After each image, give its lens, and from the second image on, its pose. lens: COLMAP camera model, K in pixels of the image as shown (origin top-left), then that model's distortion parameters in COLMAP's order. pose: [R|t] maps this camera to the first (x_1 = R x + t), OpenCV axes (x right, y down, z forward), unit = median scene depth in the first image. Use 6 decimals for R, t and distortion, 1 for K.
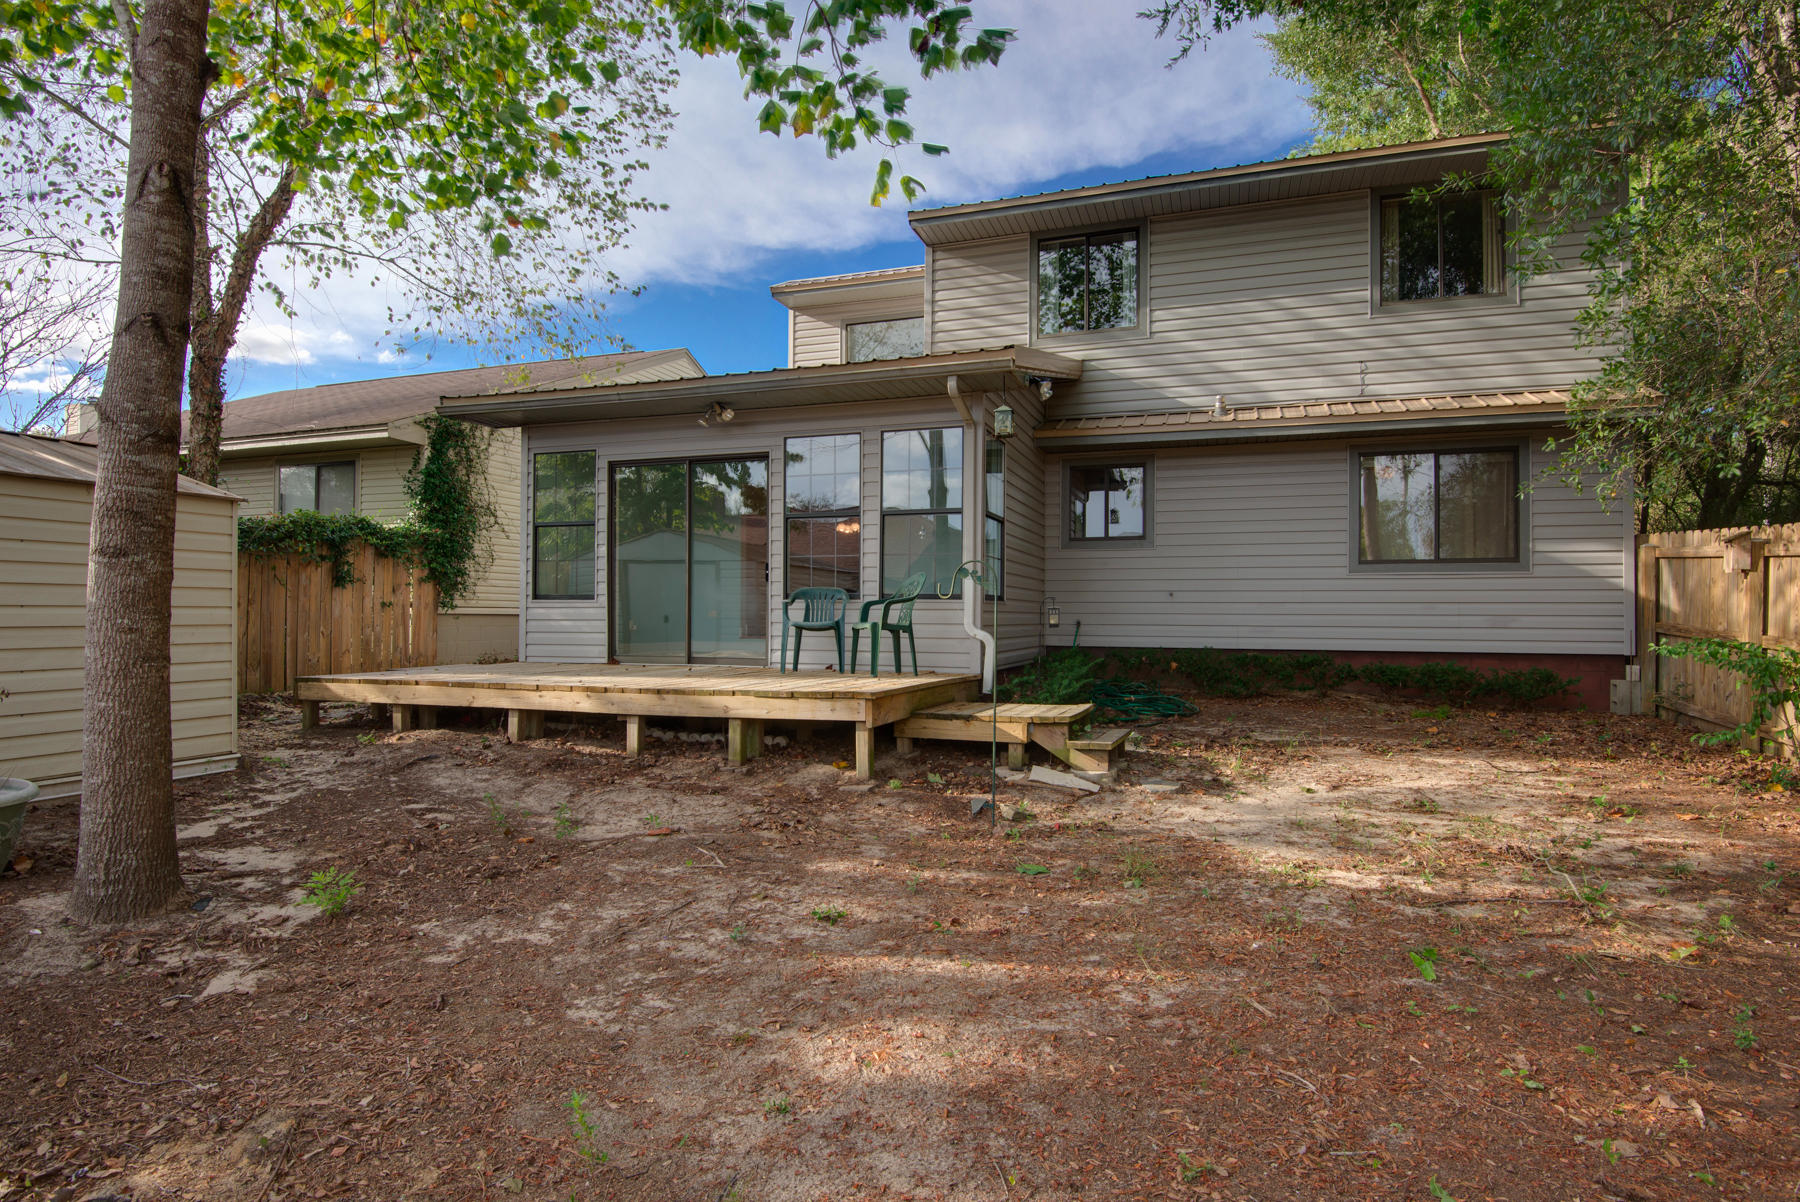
lens RADIAL K [[954.6, 0, 900.0], [0, 954.6, 601.0], [0, 0, 1]] dist [-0.015451, 0.000027]
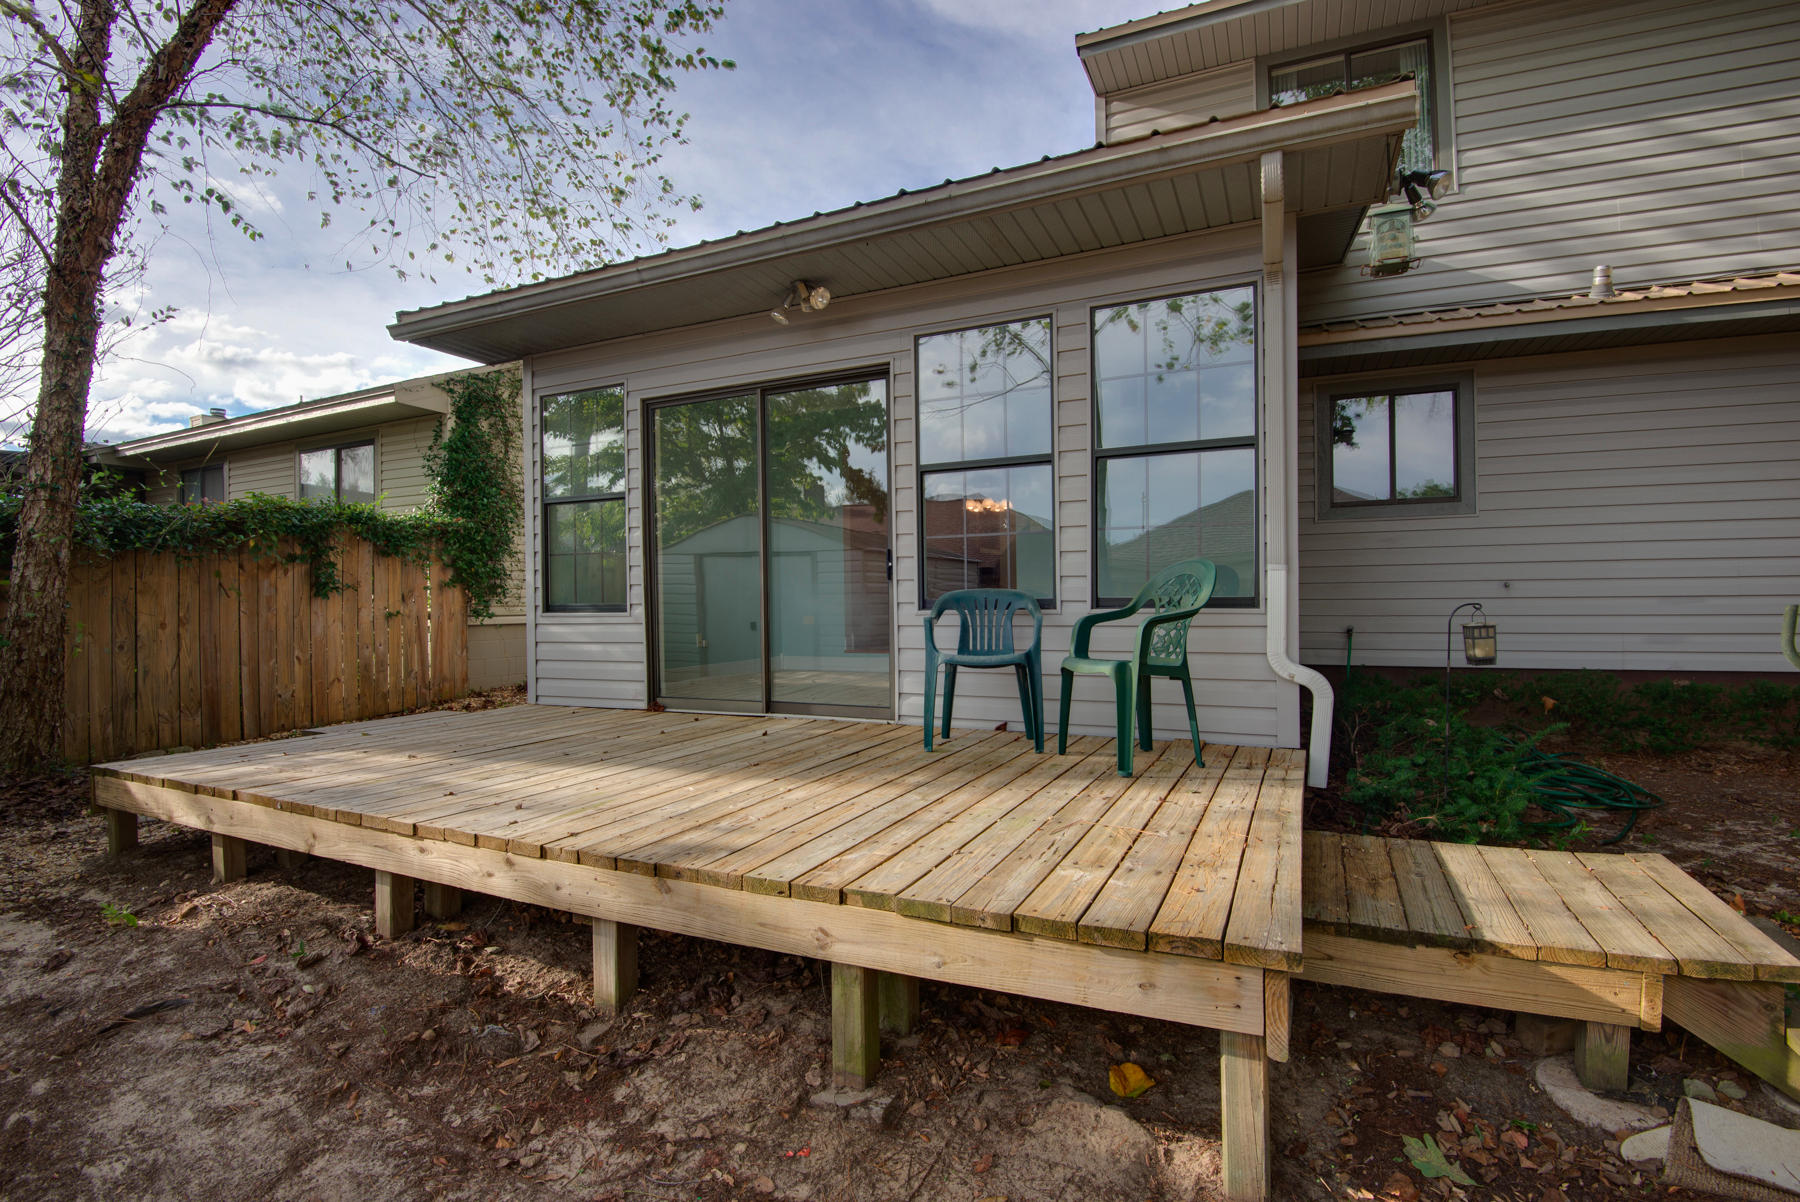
lens RADIAL K [[836.4, 0, 900.0], [0, 836.4, 601.0], [0, 0, 1]] dist [-0.017947, -0.013510]
pose [[0.995156, -0.018531, -0.096550, -0.077512], [0.020241, 0.999655, 0.016756, -0.014748], [0.096206, -0.018629, 0.995187, 0.445217]]
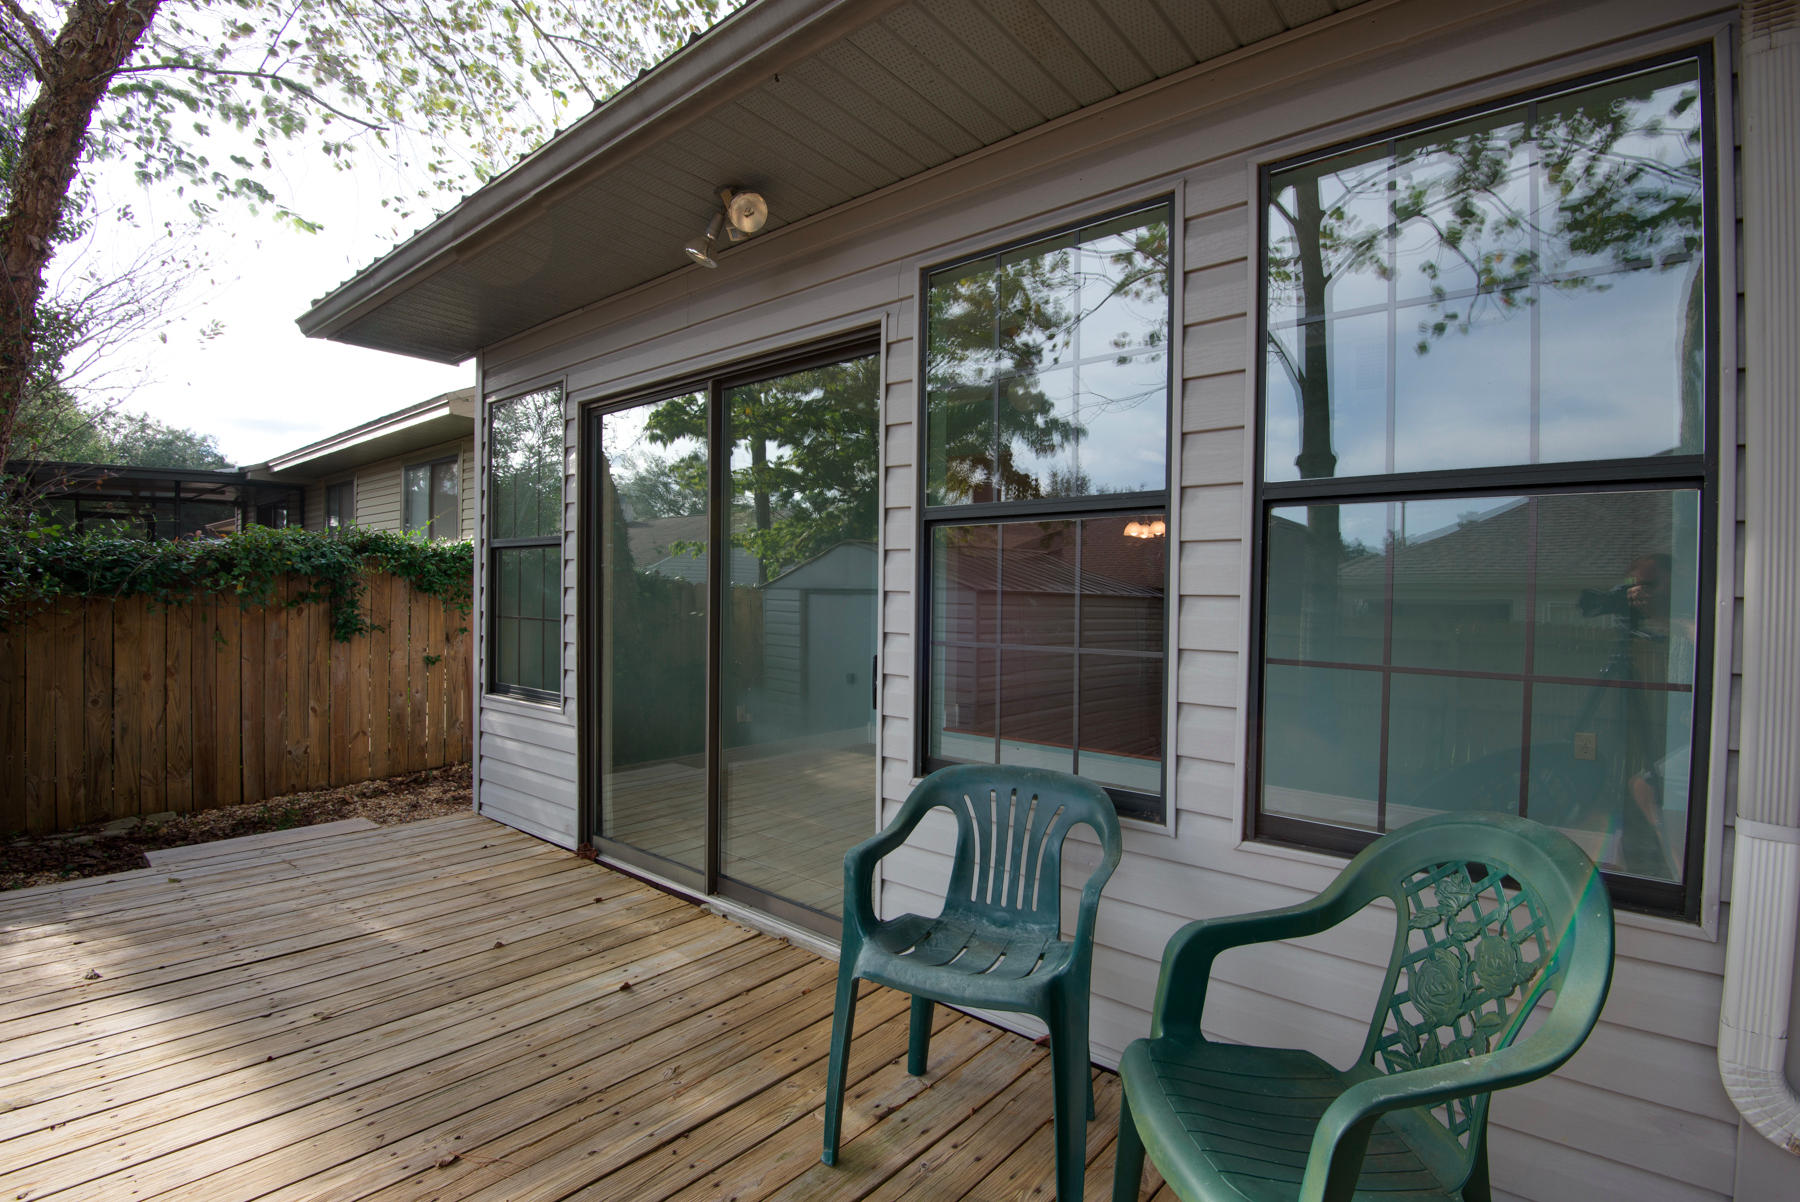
lens RADIAL K [[836.4, 0, 900.0], [0, 836.4, 601.0], [0, 0, 1]] dist [-0.017947, -0.013510]
pose [[0.939381, 0.008346, -0.342774, -0.029169], [-0.002338, 0.999836, 0.017938, -0.060656], [0.342868, -0.016049, 0.939247, 0.678272]]
